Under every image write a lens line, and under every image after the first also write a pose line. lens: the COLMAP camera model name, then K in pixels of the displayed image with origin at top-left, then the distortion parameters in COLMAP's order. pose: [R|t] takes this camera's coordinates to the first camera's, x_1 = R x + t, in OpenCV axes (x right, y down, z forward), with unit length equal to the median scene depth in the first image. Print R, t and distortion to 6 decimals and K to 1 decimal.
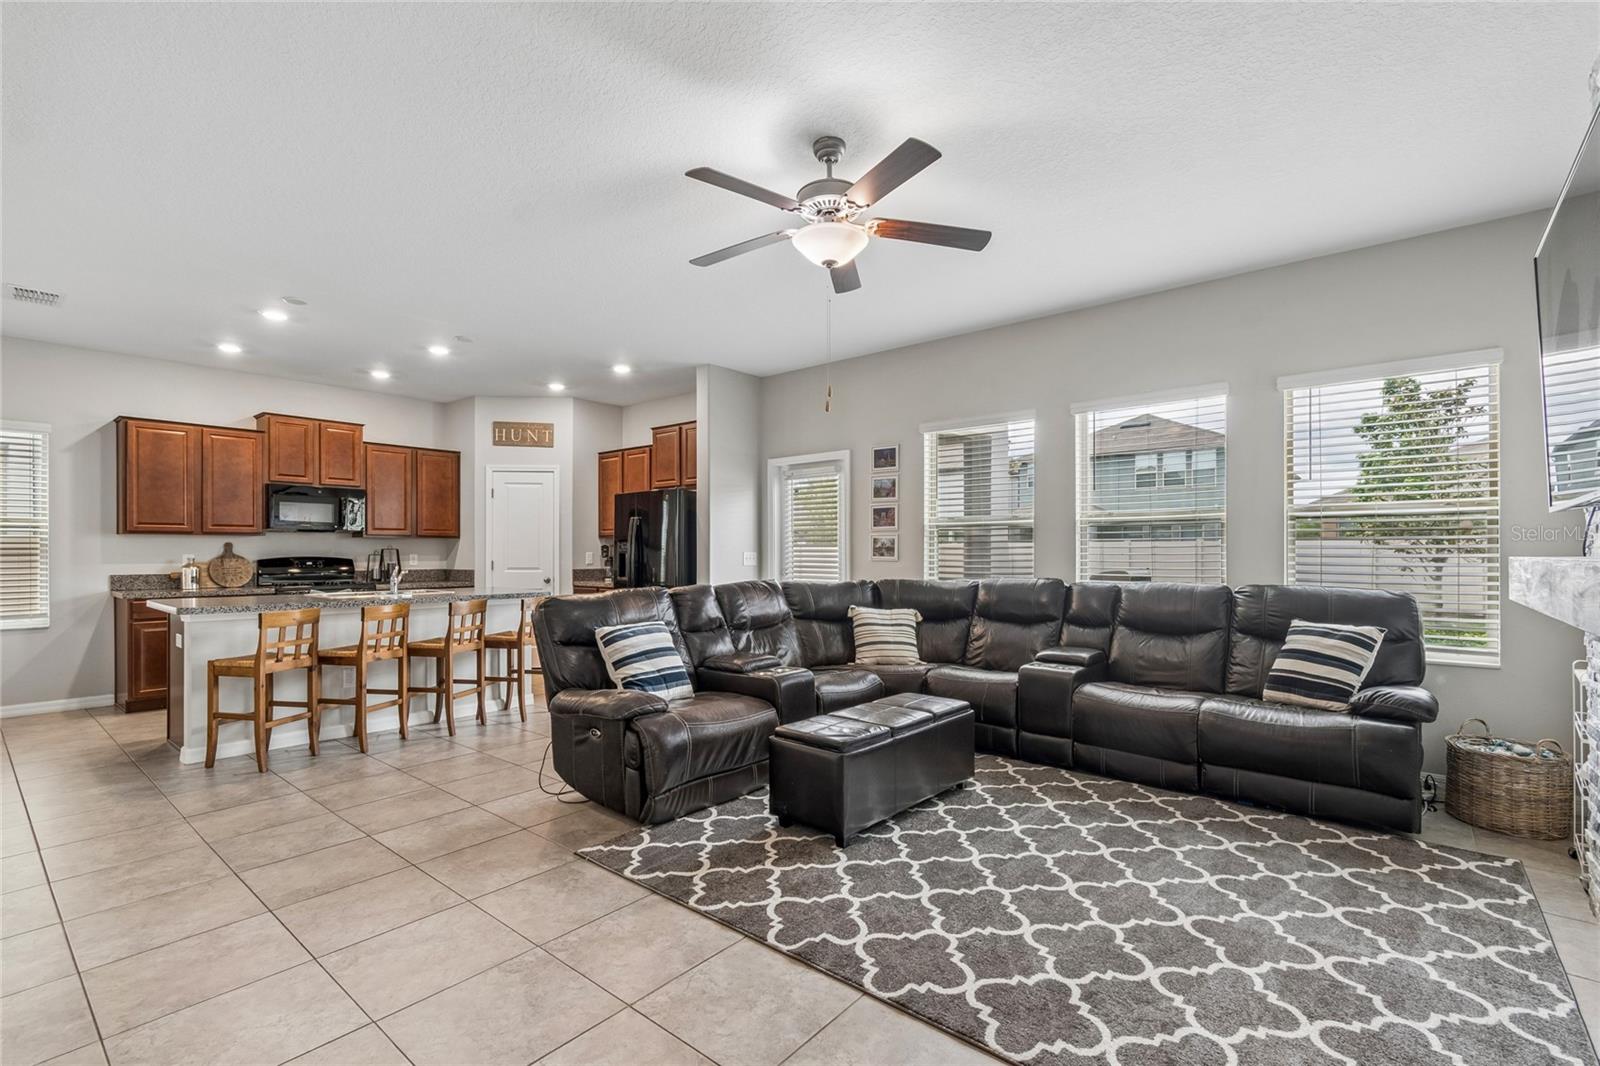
lens RADIAL K [[711.3, 0, 808.1], [0, 711.3, 551.4], [0, 0, 1]] dist [0.004061, -0.002117]
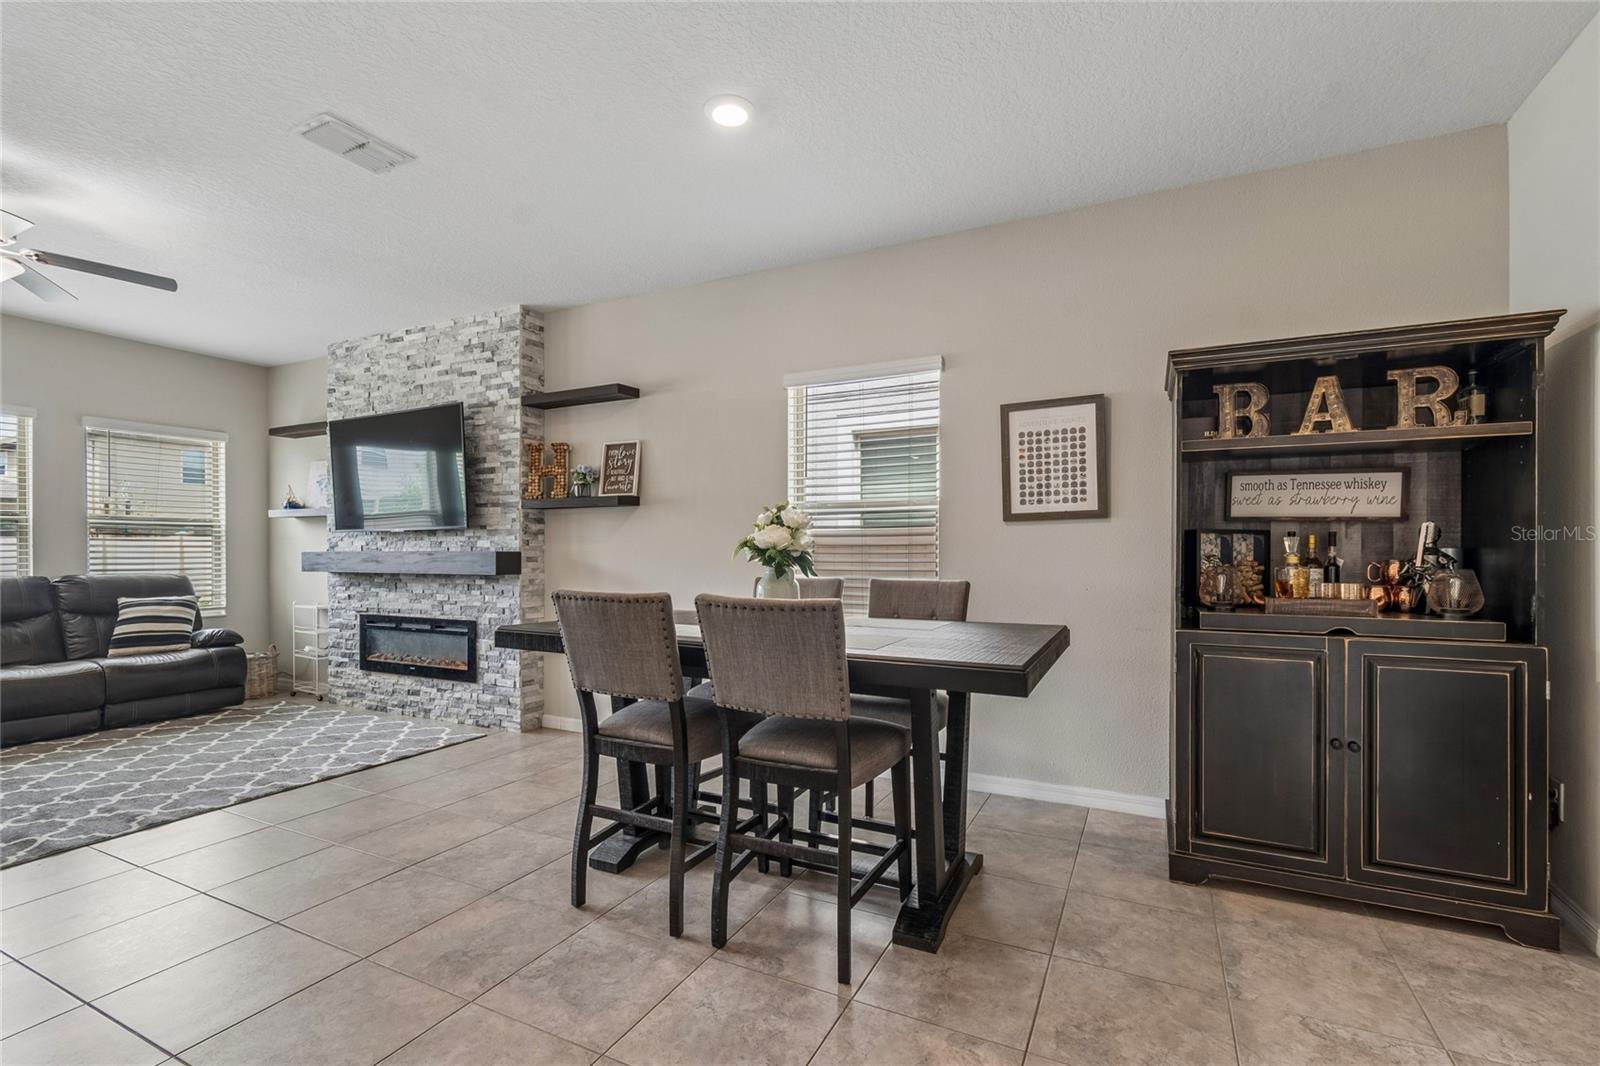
lens RADIAL K [[711.3, 0, 814.1], [0, 711.3, 551.6], [0, 0, 1]] dist [0.004061, -0.002117]
pose [[-0.240691, -0.002177, 0.970599, -0.640429], [0.000085, 0.999997, 0.002264, 0.001181], [-0.970602, 0.000628, -0.240690, 0.011226]]
